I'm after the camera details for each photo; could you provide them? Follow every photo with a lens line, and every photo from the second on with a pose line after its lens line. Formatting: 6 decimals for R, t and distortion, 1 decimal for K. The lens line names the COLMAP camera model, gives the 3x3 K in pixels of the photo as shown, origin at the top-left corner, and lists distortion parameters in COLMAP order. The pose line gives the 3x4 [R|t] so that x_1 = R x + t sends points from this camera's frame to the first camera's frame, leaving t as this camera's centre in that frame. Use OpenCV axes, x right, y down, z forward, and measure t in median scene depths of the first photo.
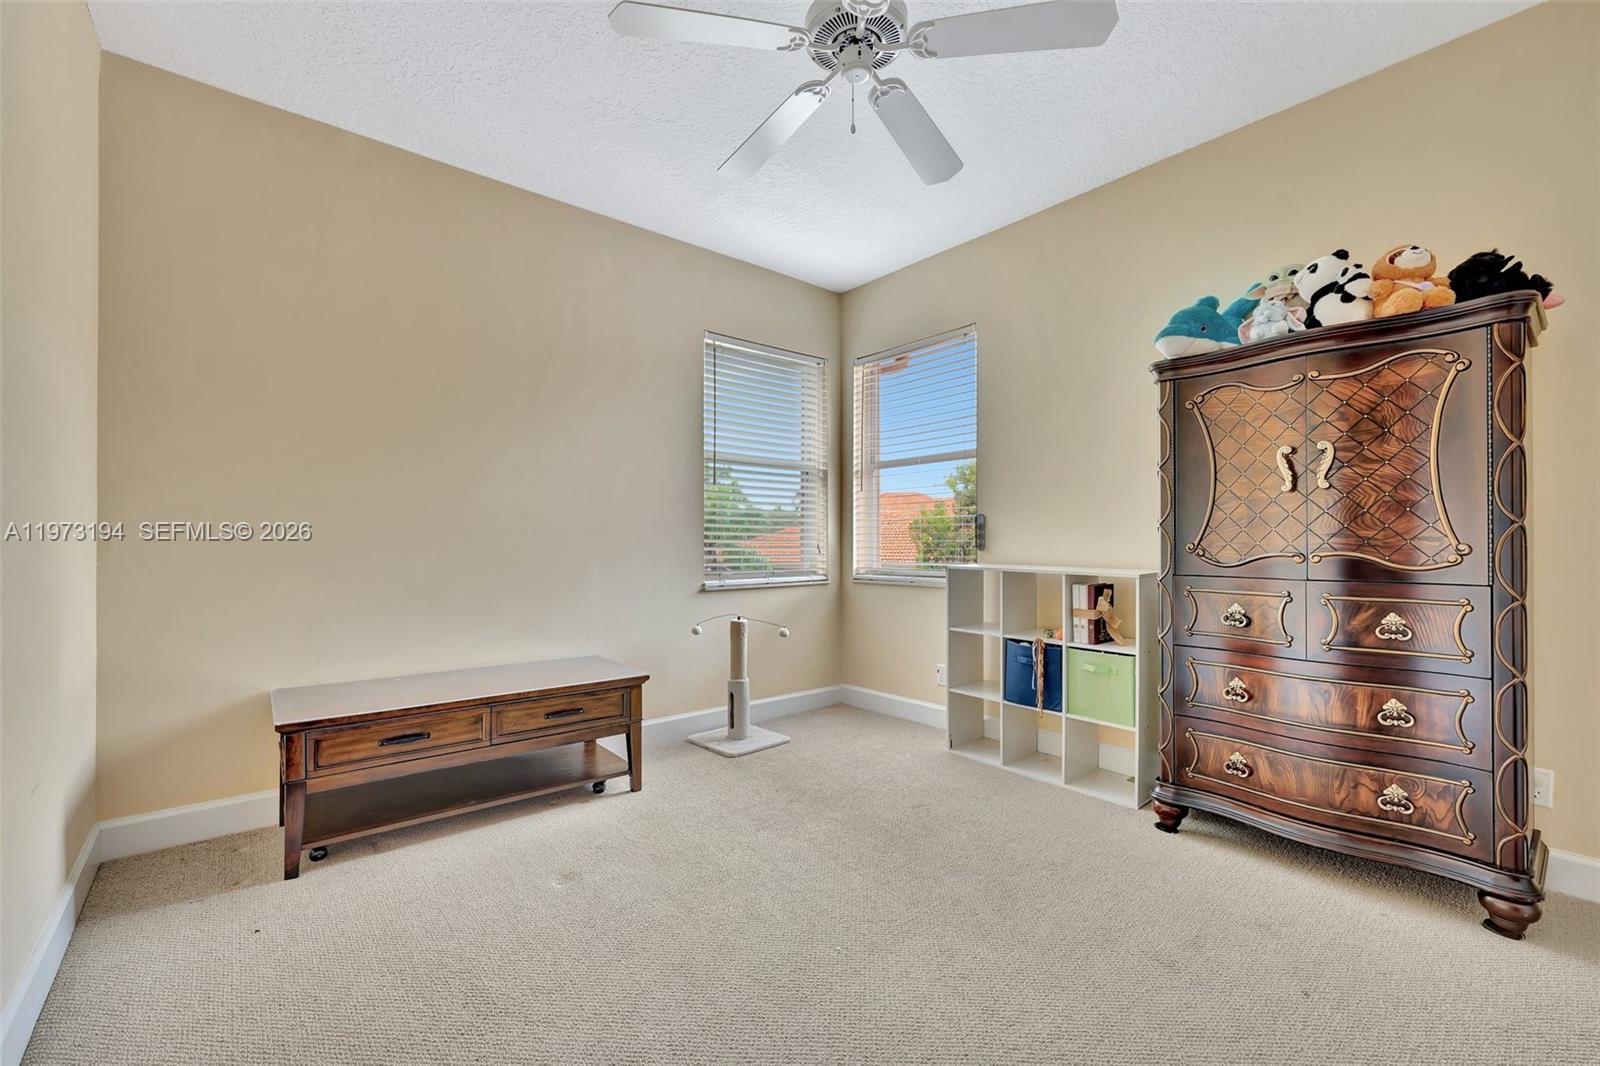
lens RADIAL K [[677.0, 0, 797.3], [0, 677.0, 534.1], [0, 0, 1]] dist [-0.015936, -0.000024]
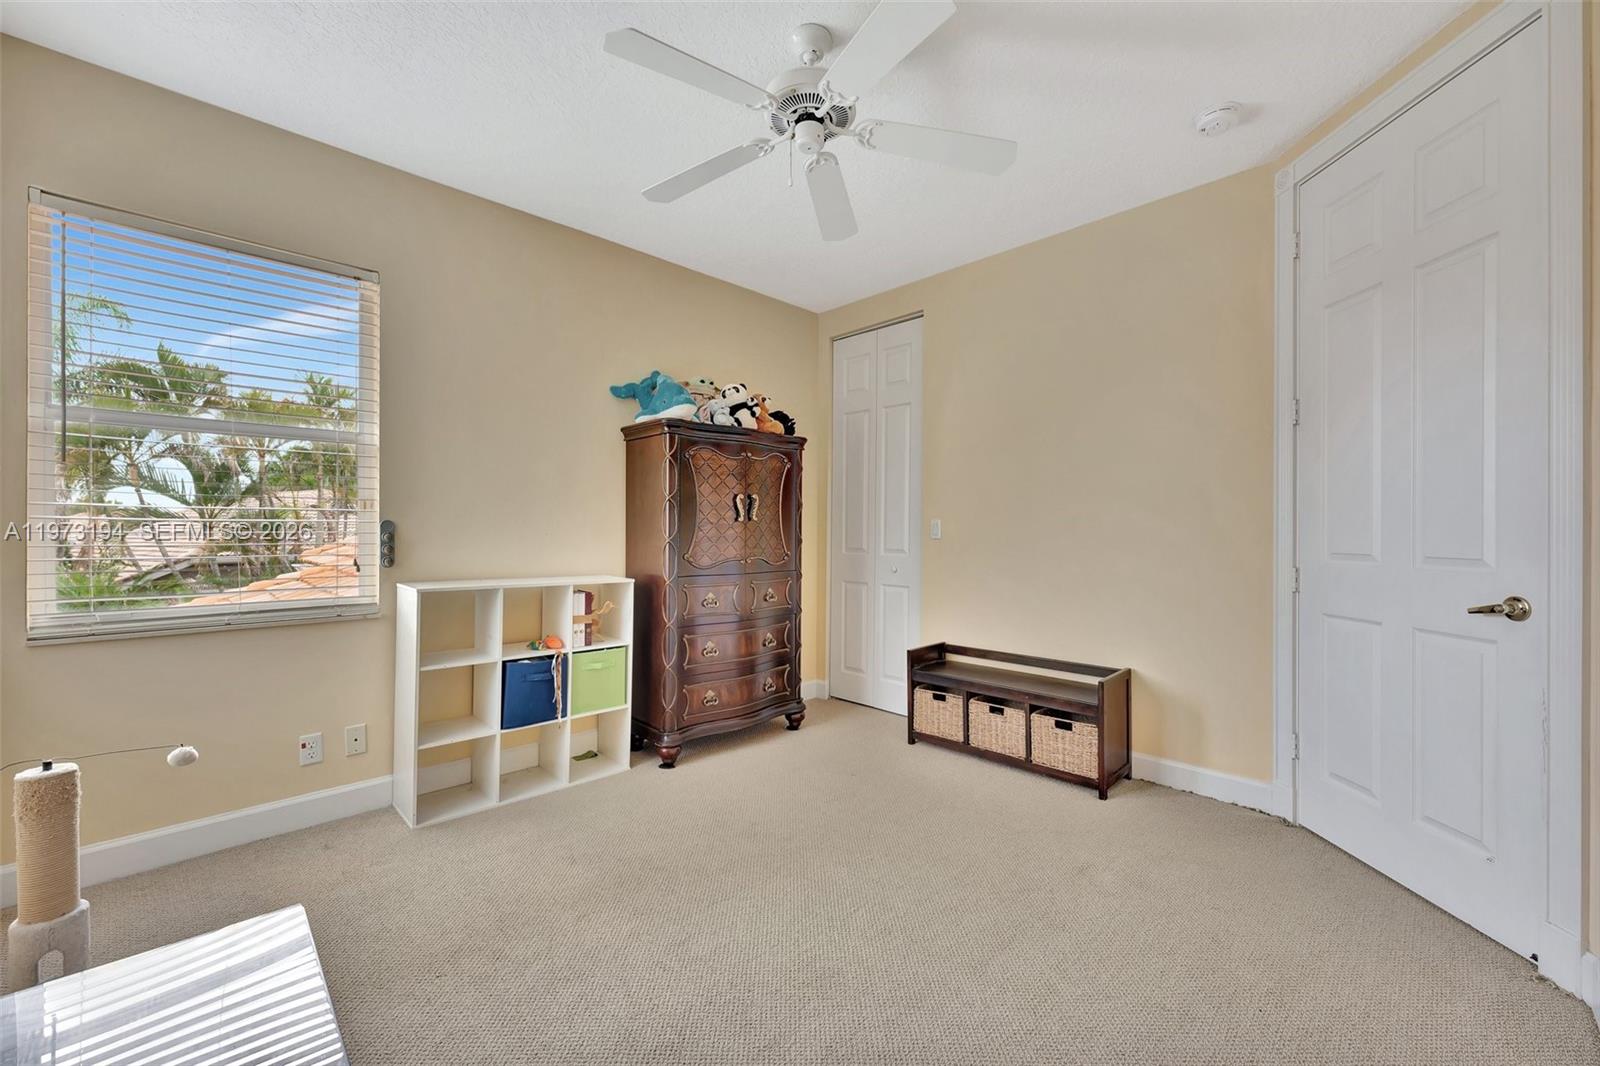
lens RADIAL K [[643.6, 0, 790.8], [0, 643.6, 534.7], [0, 0, 1]] dist [0.000811, 0.000026]
pose [[-0.089015, -0.000462, 0.996030, -0.670116], [-0.008996, 0.999959, -0.000340, -0.023397], [-0.995990, -0.008990, -0.089016, 0.777107]]
